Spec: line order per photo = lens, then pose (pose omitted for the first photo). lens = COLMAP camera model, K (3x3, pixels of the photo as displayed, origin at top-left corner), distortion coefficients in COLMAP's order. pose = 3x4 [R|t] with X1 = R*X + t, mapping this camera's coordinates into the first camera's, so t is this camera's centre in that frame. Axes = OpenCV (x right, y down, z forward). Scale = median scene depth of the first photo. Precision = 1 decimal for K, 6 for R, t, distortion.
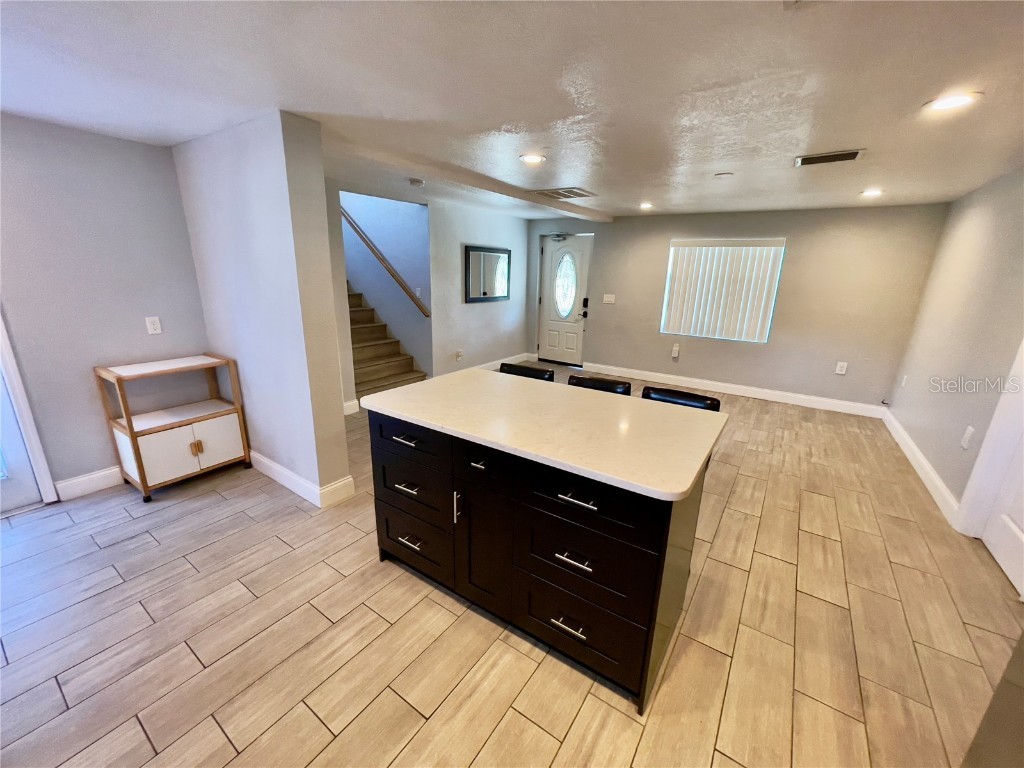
lens RADIAL K [[411.6, 0, 517.9], [0, 411.6, 383.8], [0, 0, 1]] dist [-0.001783, 0.003981]
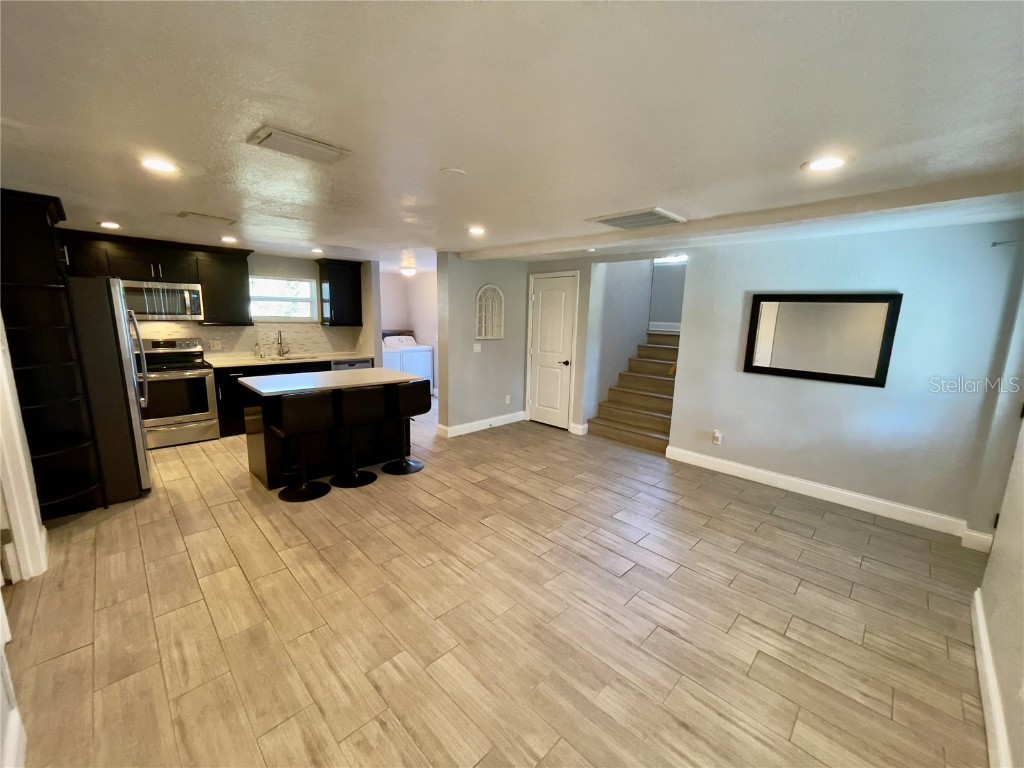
lens RADIAL K [[411.6, 0, 509.3], [0, 411.6, 383.8], [0, 0, 1]] dist [-0.001783, 0.003981]
pose [[-0.192026, 0.136287, -0.971881, 1.221296], [-0.284803, 0.939953, 0.188081, -0.364118], [0.939156, 0.312911, -0.141681, 1.345587]]
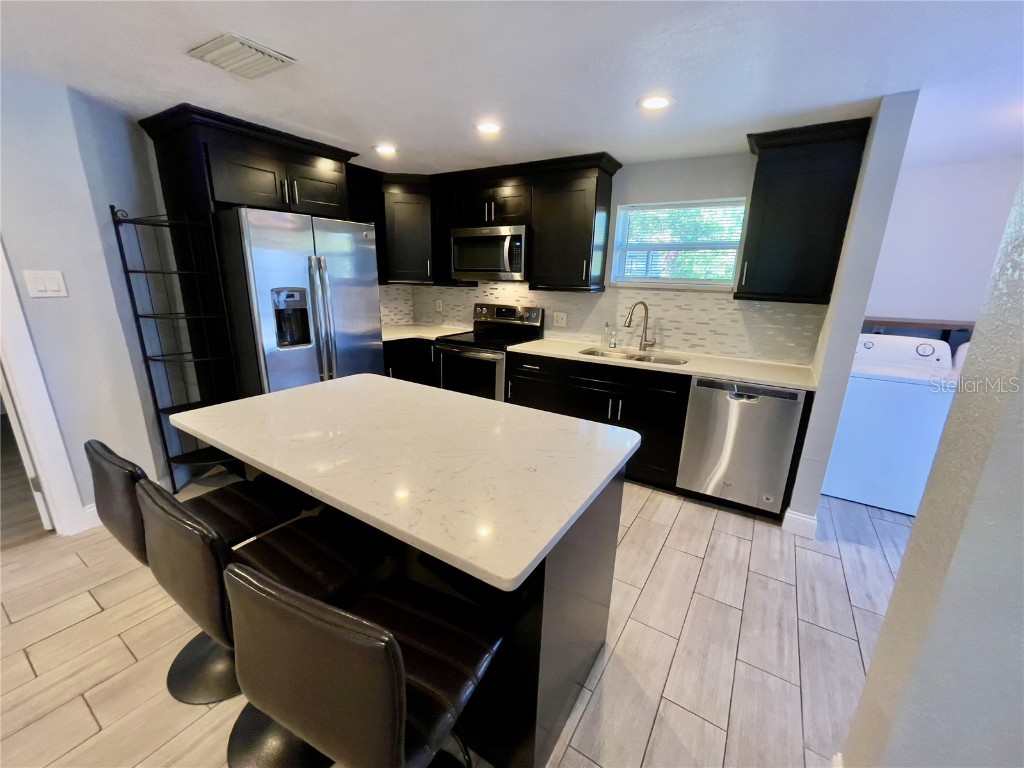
lens RADIAL K [[411.6, 0, 508.2], [0, 411.6, 392.1], [0, 0, 1]] dist [-0.001783, 0.003981]
pose [[-0.998240, -0.040225, -0.043573, -0.081230], [-0.056800, 0.859706, 0.507622, -0.252224], [0.017041, 0.509203, -0.860477, 1.009988]]
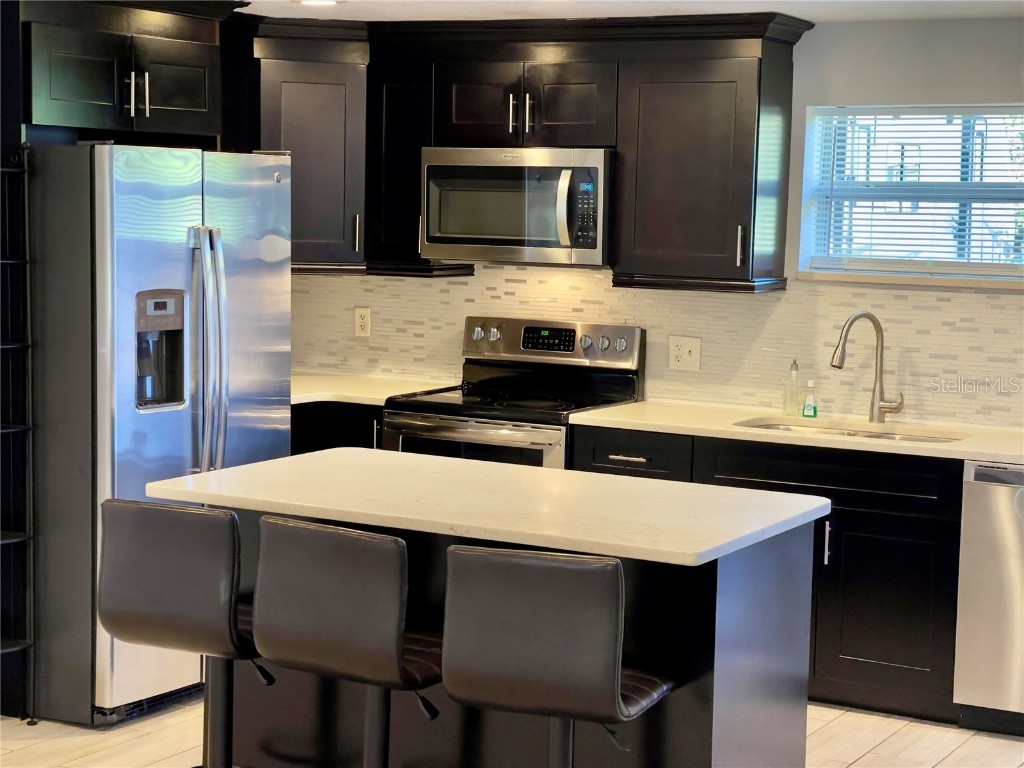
lens RADIAL K [[1901.2, 0, 508.3], [0, 1901.2, 385.7], [0, 0, 1]] dist [0.209705, 0.000000]
pose [[-0.994145, -0.043266, -0.099017, 0.167482], [-0.075430, 0.934002, 0.349215, -0.597266], [0.077373, 0.354639, -0.931796, 2.044739]]
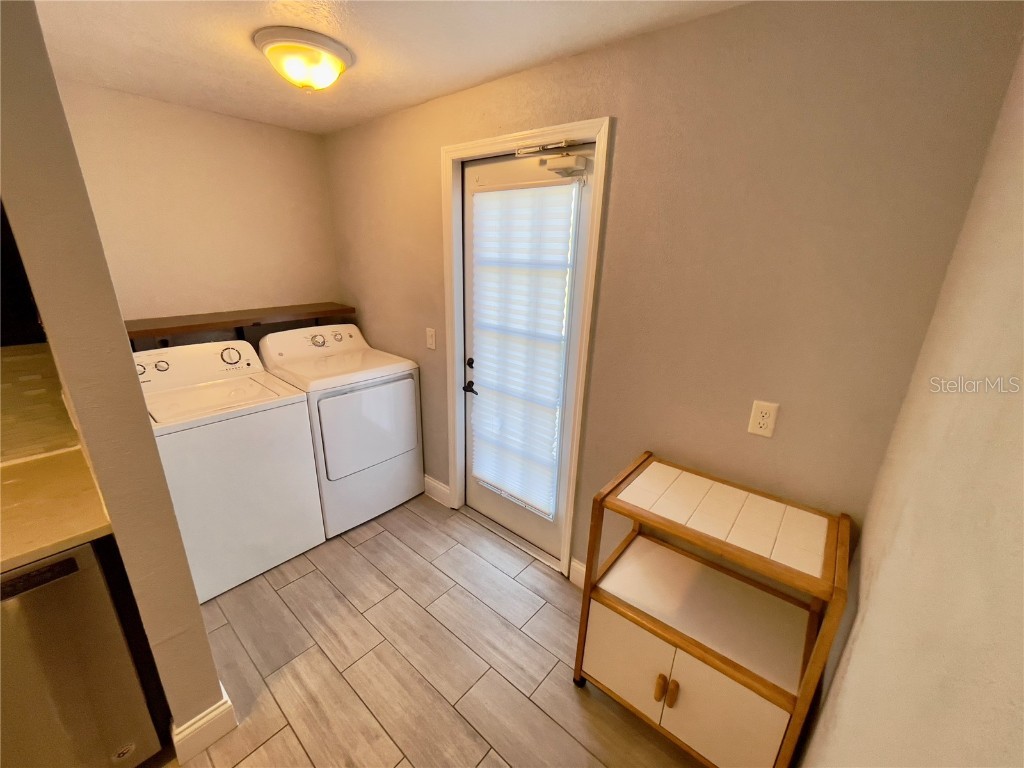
lens RADIAL K [[411.6, 0, 516.0], [0, 411.6, 381.9], [0, 0, 1]] dist [-0.001783, 0.003981]
pose [[-0.092187, 0.280009, -0.955561, -0.393889], [-0.288373, 0.911015, 0.294776, -0.235354], [0.953070, 0.302732, -0.003237, 0.674764]]
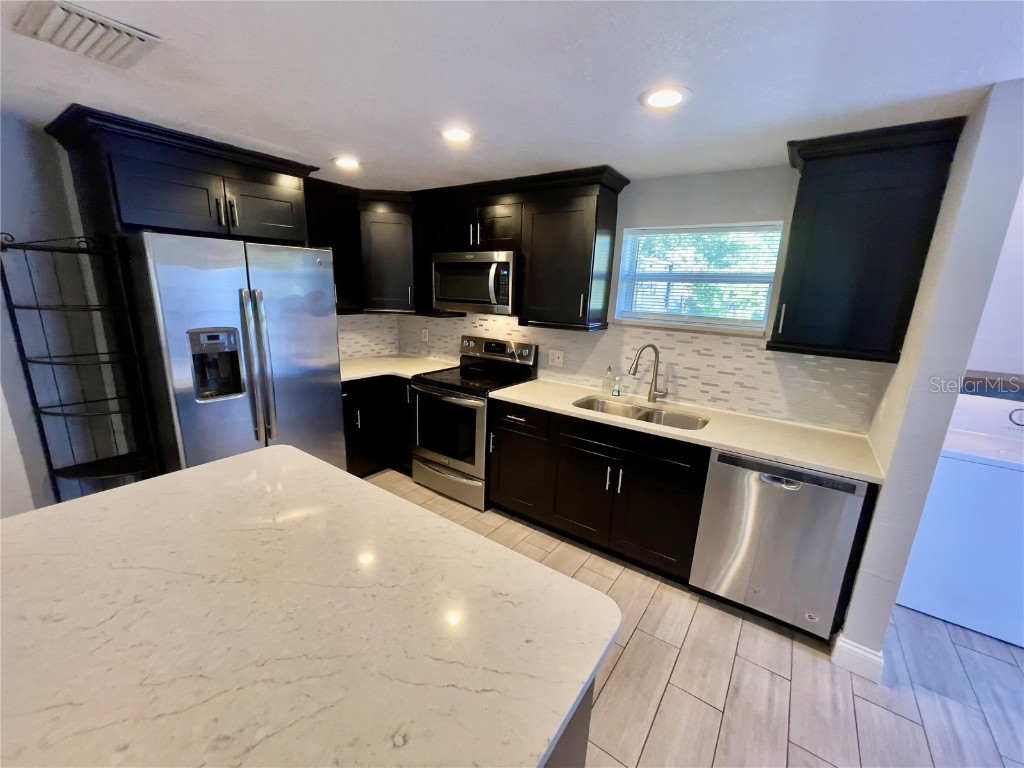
lens RADIAL K [[411.6, 0, 507.8], [0, 411.6, 392.6], [0, 0, 1]] dist [-0.001783, 0.003981]
pose [[-0.997776, -0.066538, 0.003848, -0.166152], [-0.056324, 0.872667, 0.485057, -0.251188], [-0.035632, 0.483762, -0.874474, 0.815122]]
